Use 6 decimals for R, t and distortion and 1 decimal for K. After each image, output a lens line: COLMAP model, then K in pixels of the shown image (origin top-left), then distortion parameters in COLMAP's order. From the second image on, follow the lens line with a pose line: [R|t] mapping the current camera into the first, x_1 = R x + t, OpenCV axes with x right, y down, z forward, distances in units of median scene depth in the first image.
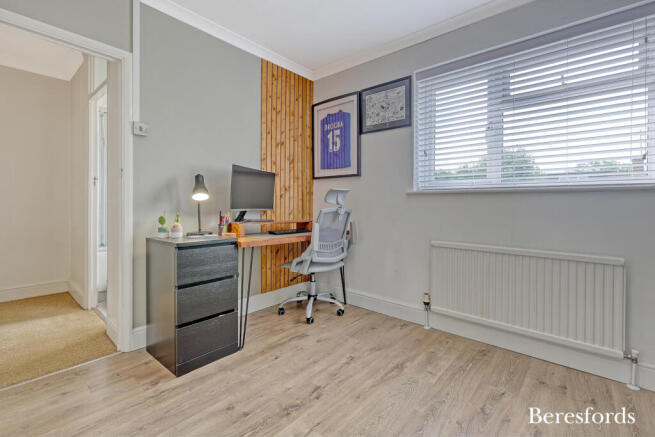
lens RADIAL K [[292.1, 0, 336.5], [0, 292.1, 205.8], [0, 0, 1]] dist [0.002755, 0.000235]
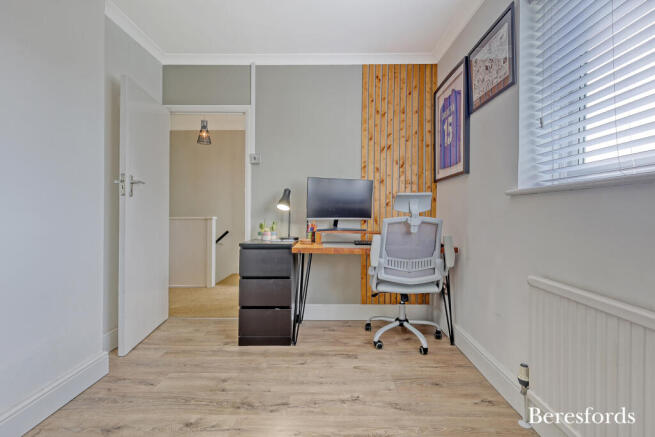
lens RADIAL K [[297.1, 0, 328.9], [0, 297.1, 215.0], [0, 0, 1]] dist [0.000817, 0.000192]
pose [[0.637696, -0.001679, -0.770287, 0.503641], [0.001588, 0.999998, -0.000865, 0.001351], [0.770287, -0.000671, 0.637697, 0.314845]]
